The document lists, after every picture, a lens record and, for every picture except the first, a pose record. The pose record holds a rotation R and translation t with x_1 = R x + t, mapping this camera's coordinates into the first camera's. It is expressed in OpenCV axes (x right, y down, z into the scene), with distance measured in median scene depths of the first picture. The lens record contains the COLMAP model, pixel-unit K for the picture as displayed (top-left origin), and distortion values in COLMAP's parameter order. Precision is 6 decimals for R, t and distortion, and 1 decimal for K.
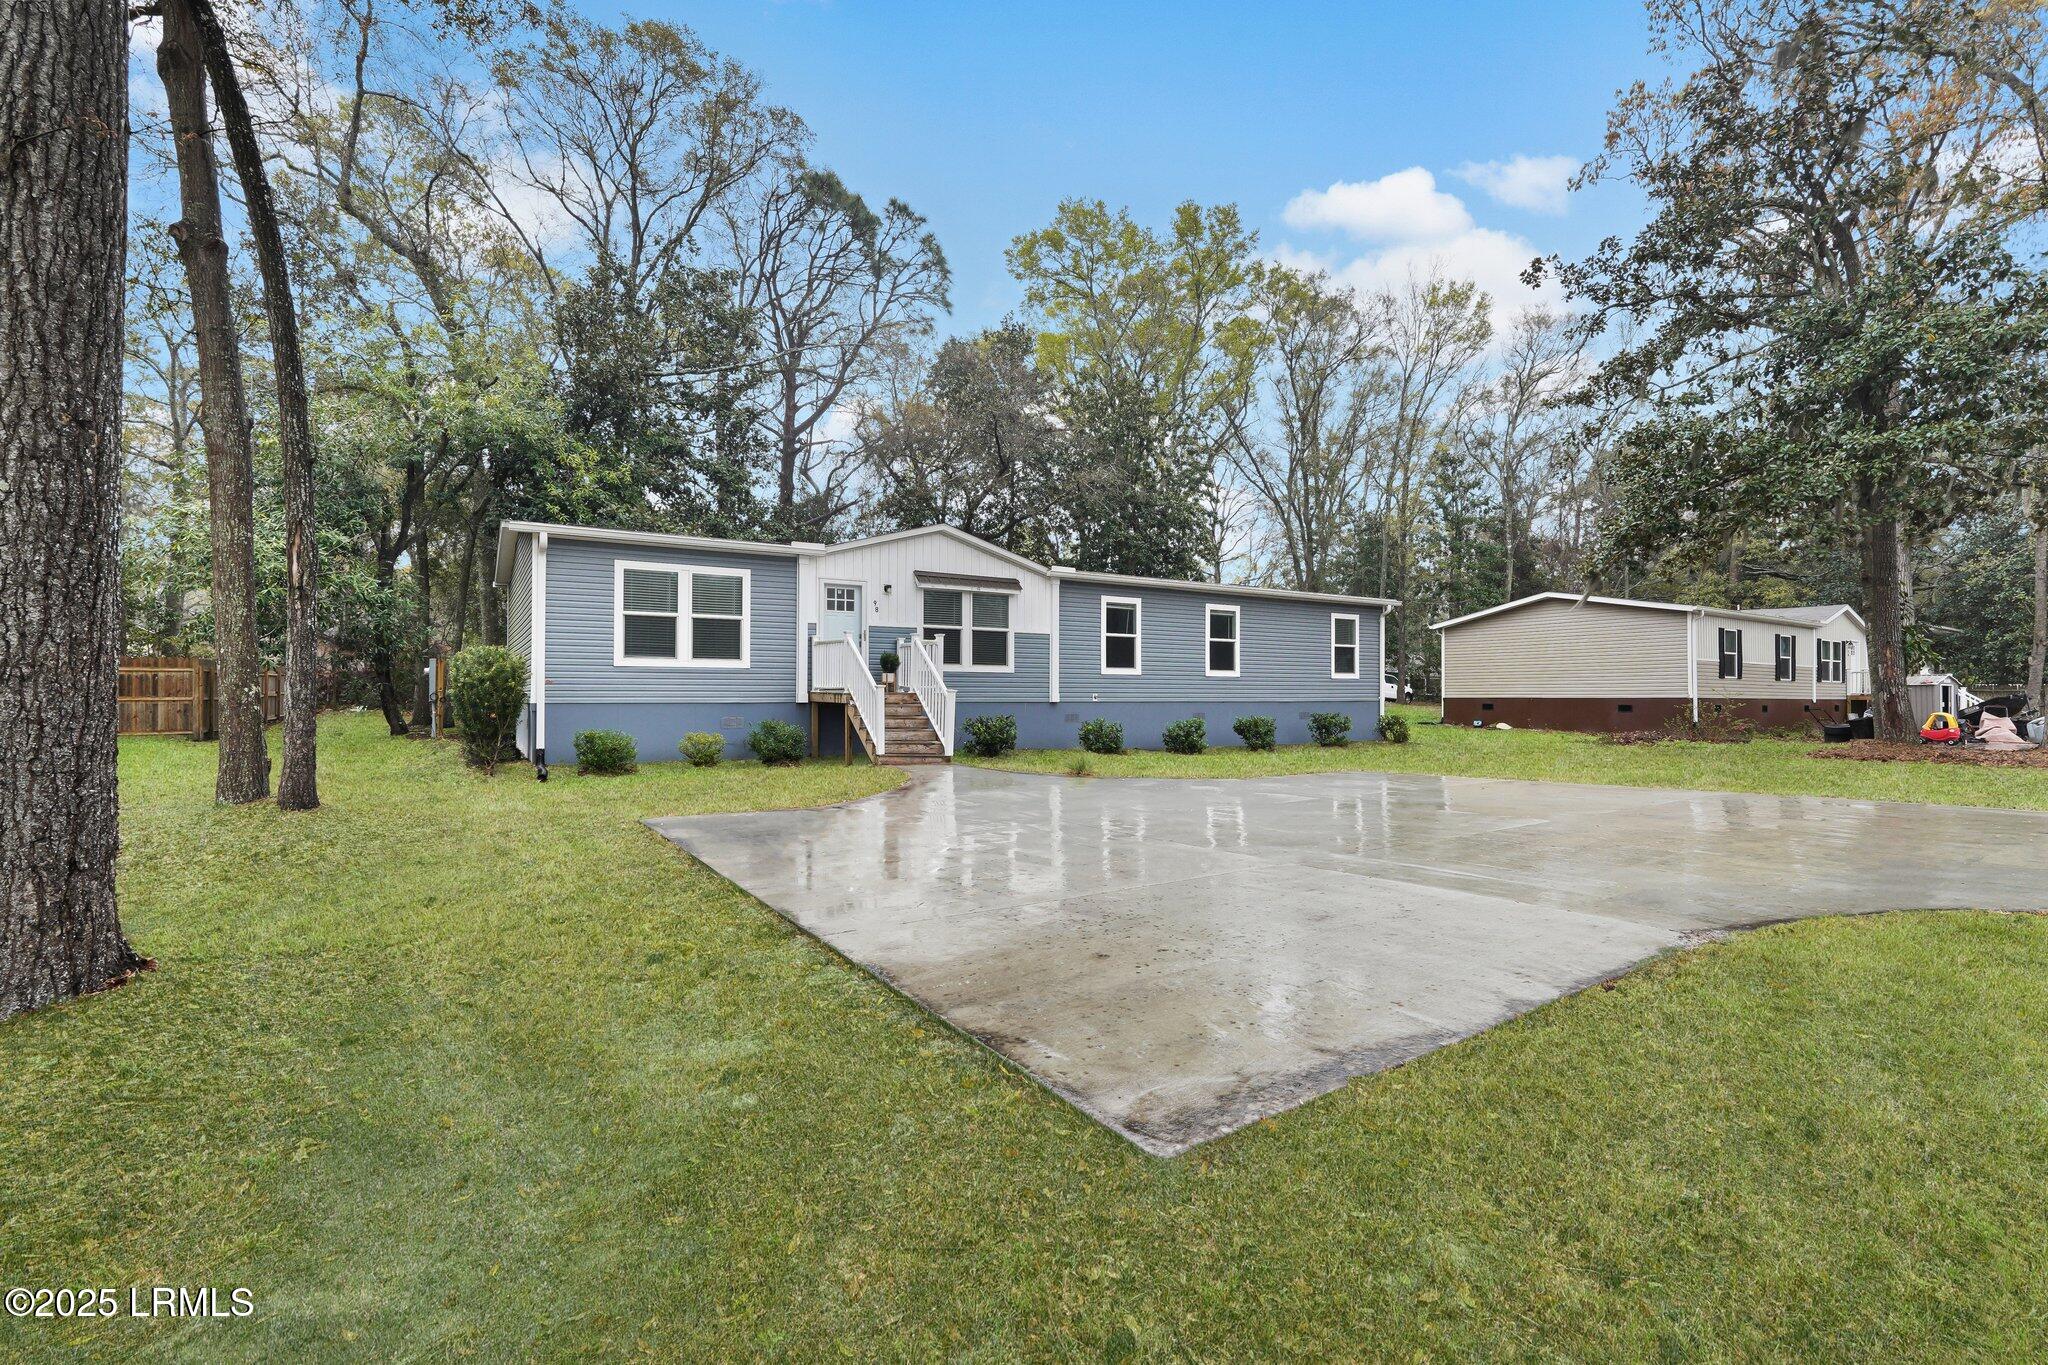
lens RADIAL K [[914.2, 0, 1024.0], [0, 914.2, 682.5], [0, 0, 1]] dist [-0.000483, -0.000032]
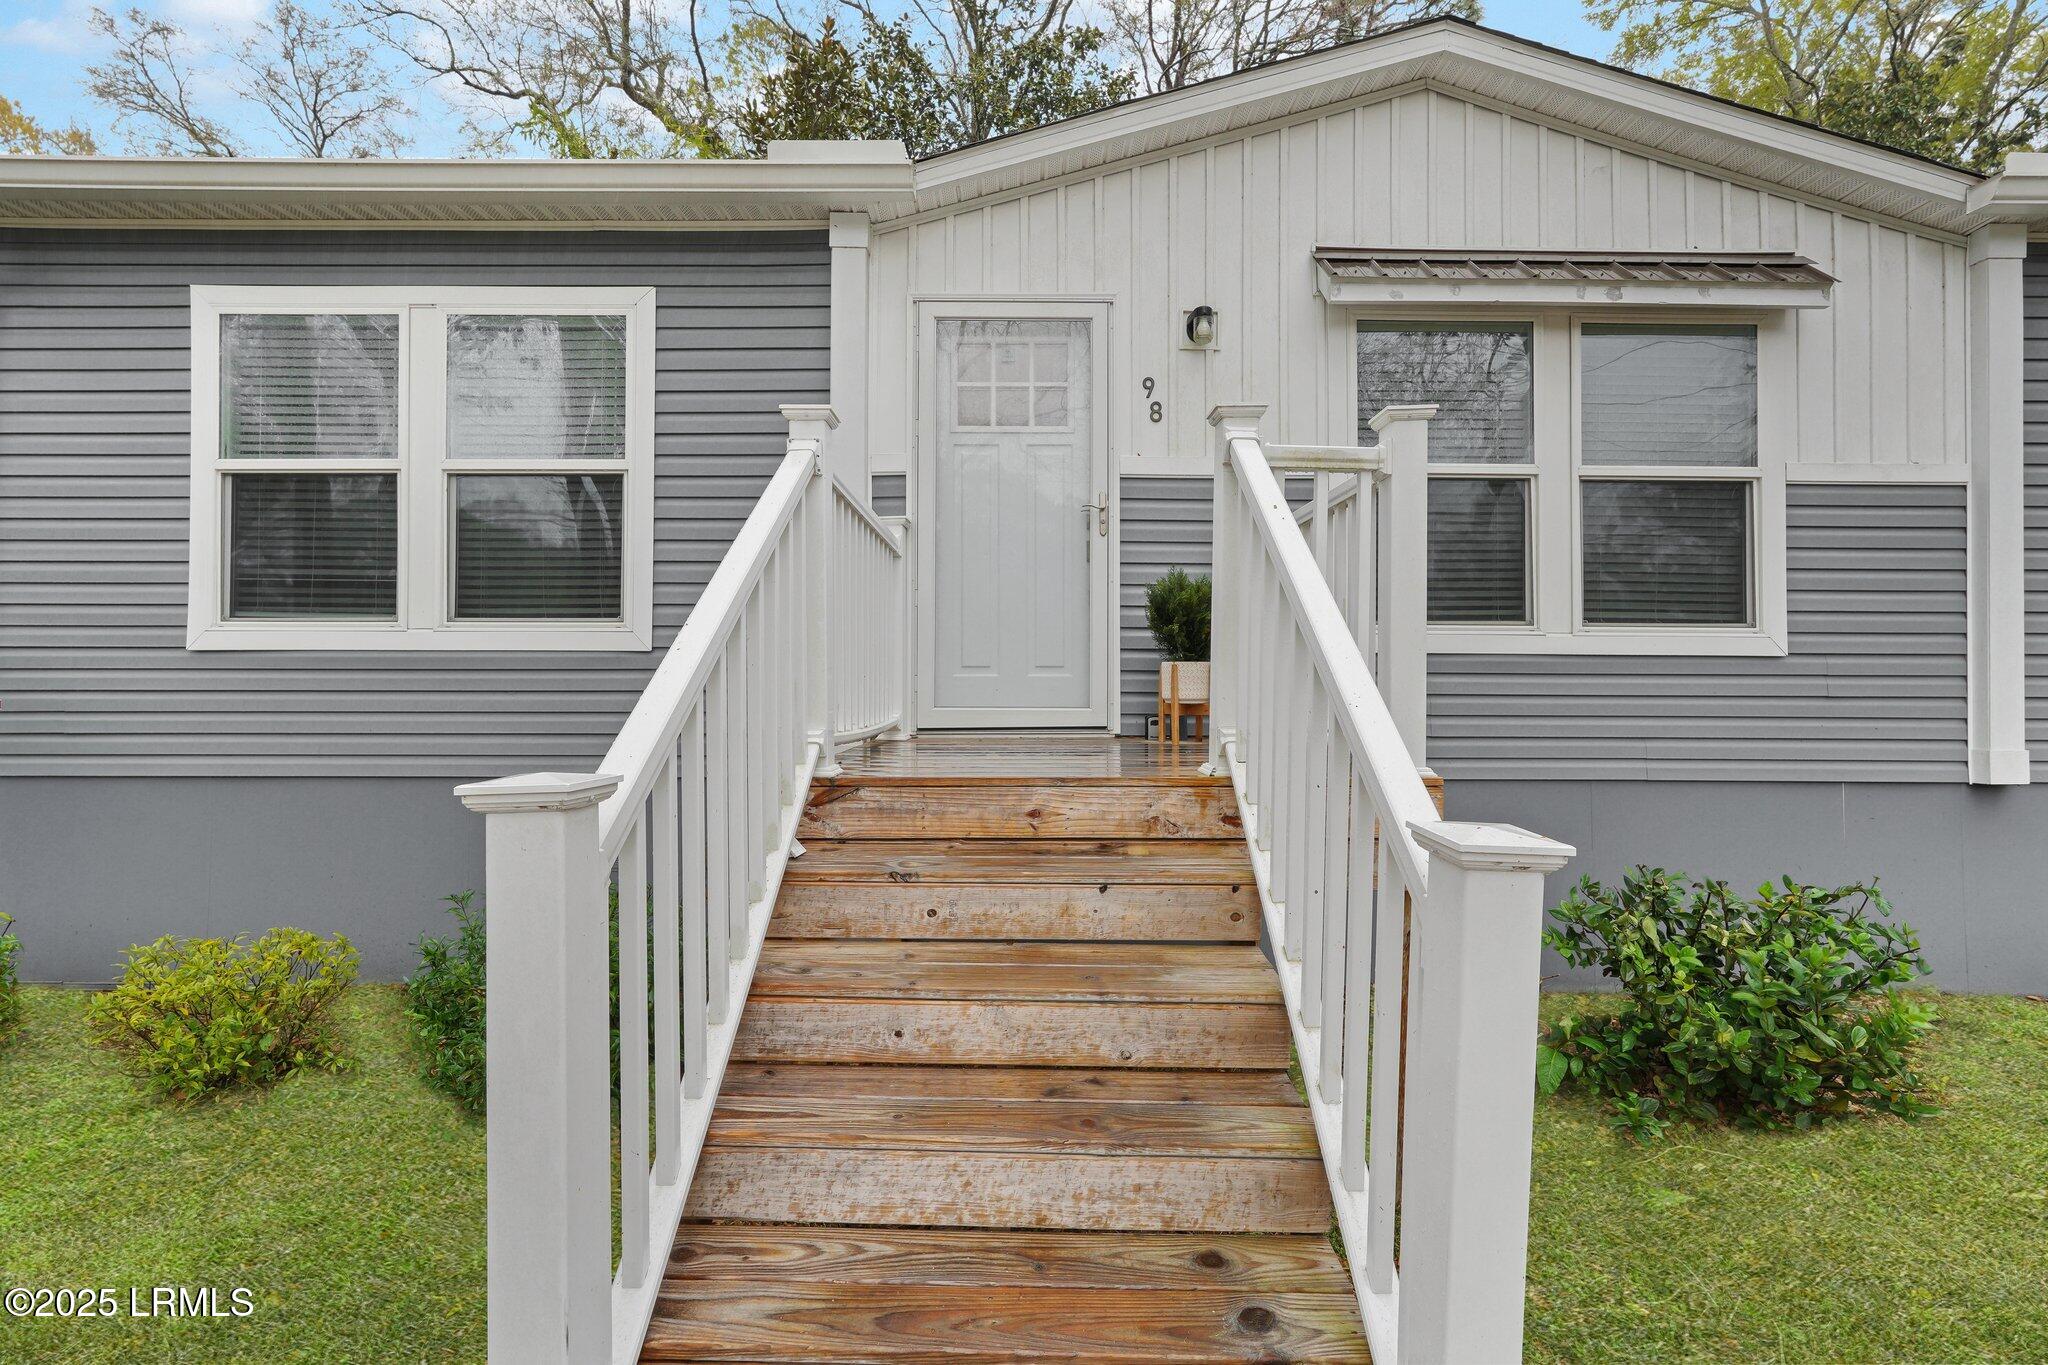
lens RADIAL K [[922.5, 0, 1024.0], [0, 922.5, 682.5], [0, 0, 1]] dist [-0.026472, -0.000097]
pose [[0.848529, -0.006283, -0.529112, -0.042562], [0.005279, 0.999980, -0.003408, -0.003297], [0.529123, 0.000099, 0.848545, 0.556389]]
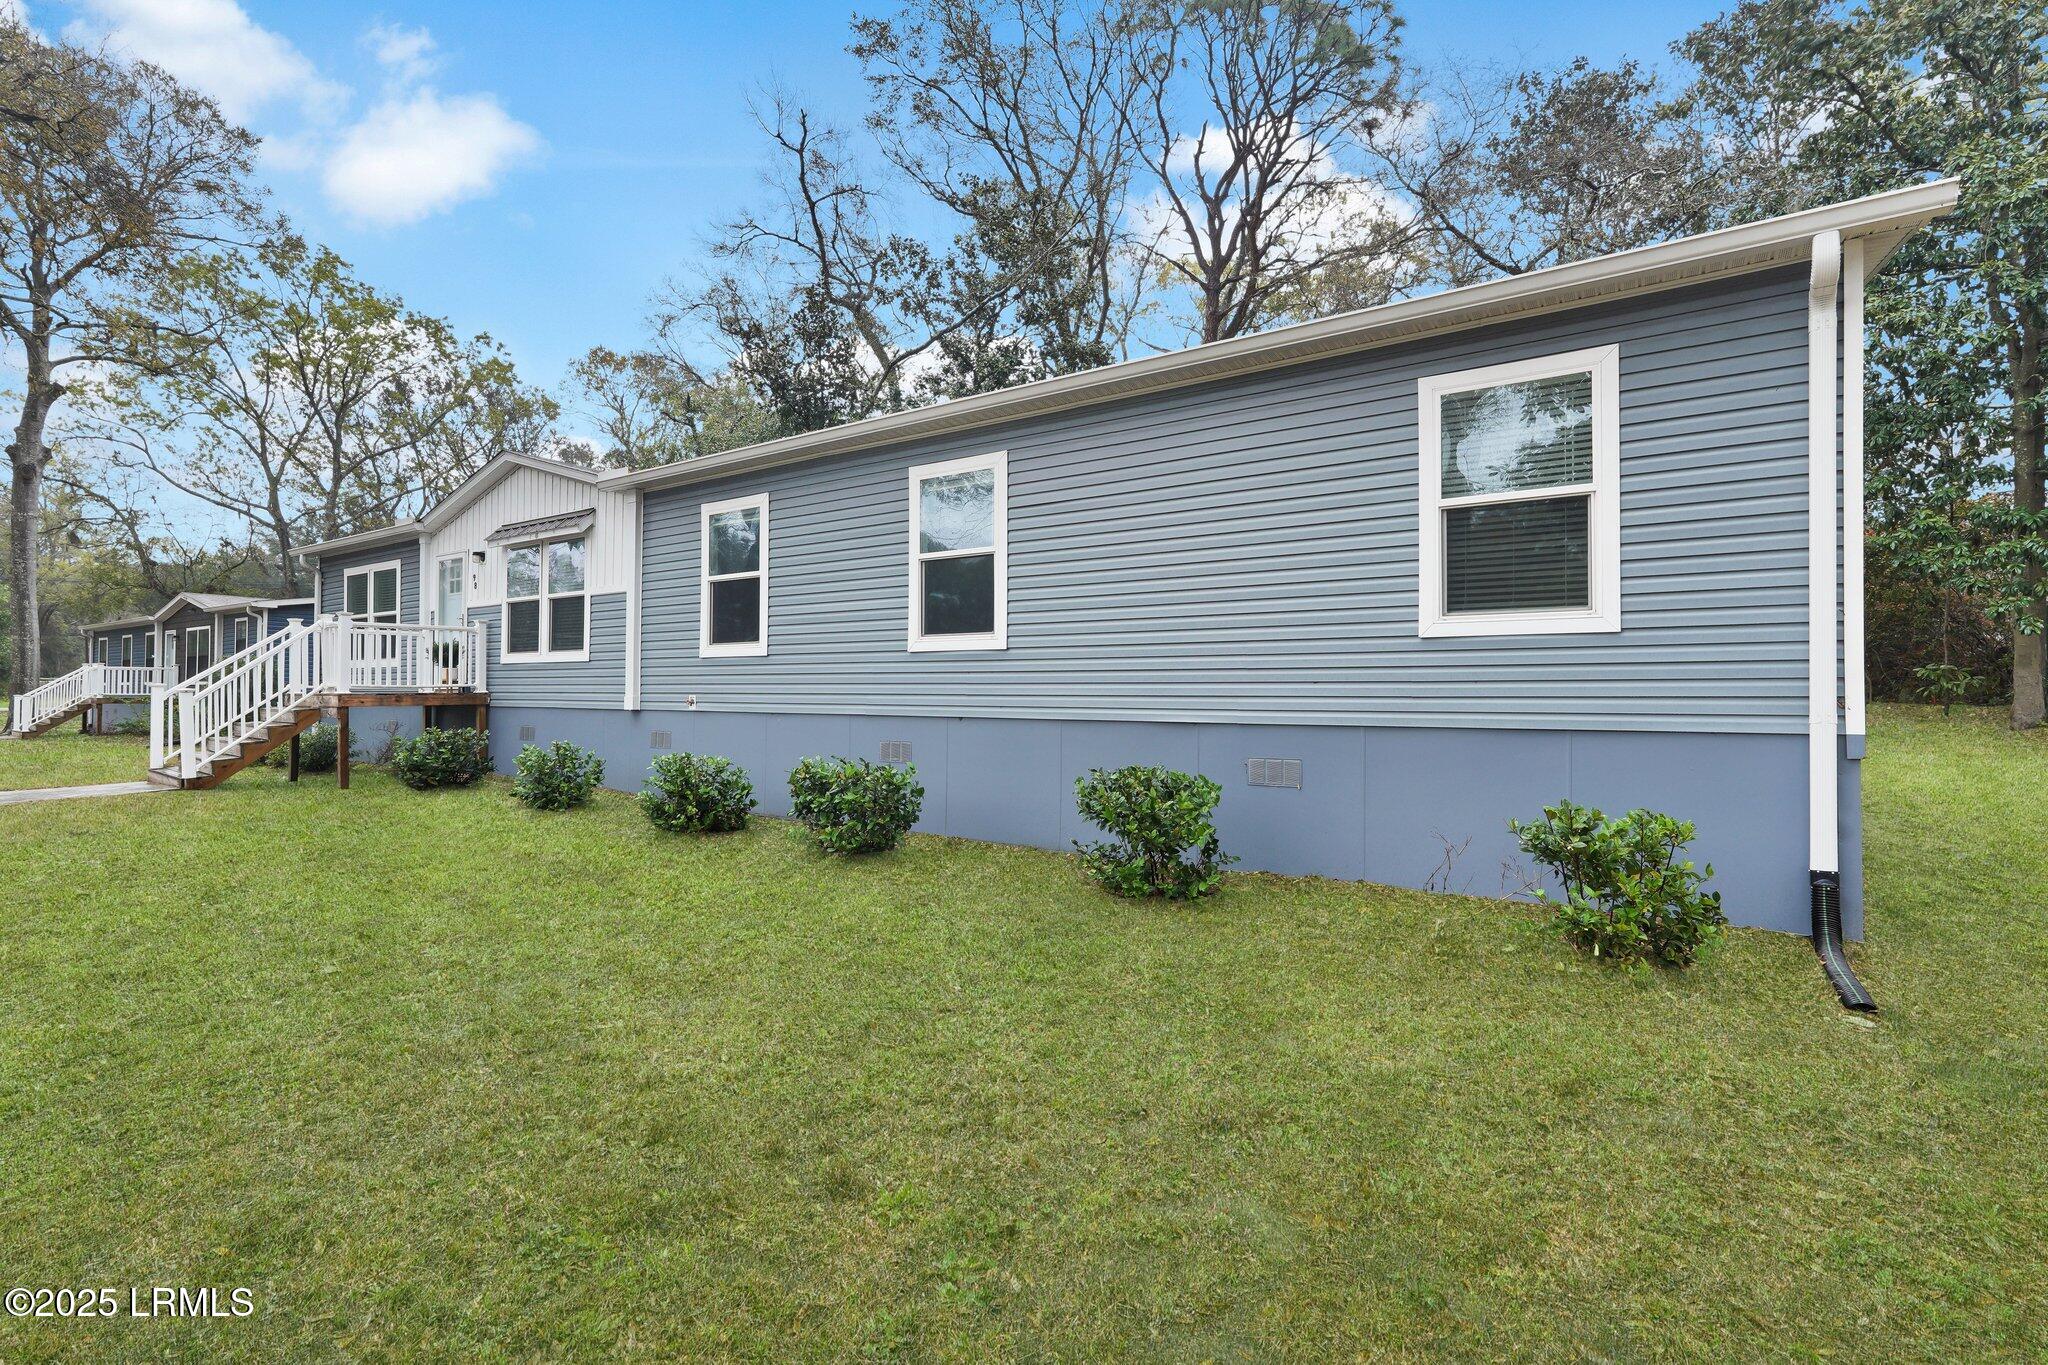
lens RADIAL K [[938.6, 0, 997.2], [0, 938.6, 687.9], [0, 0, 1]] dist [0.000065, -0.000075]
pose [[0.375892, -0.005231, -0.926649, 0.537143], [0.009977, 0.999949, -0.001598, 0.009026], [0.926610, -0.008644, 0.375925, 0.805094]]
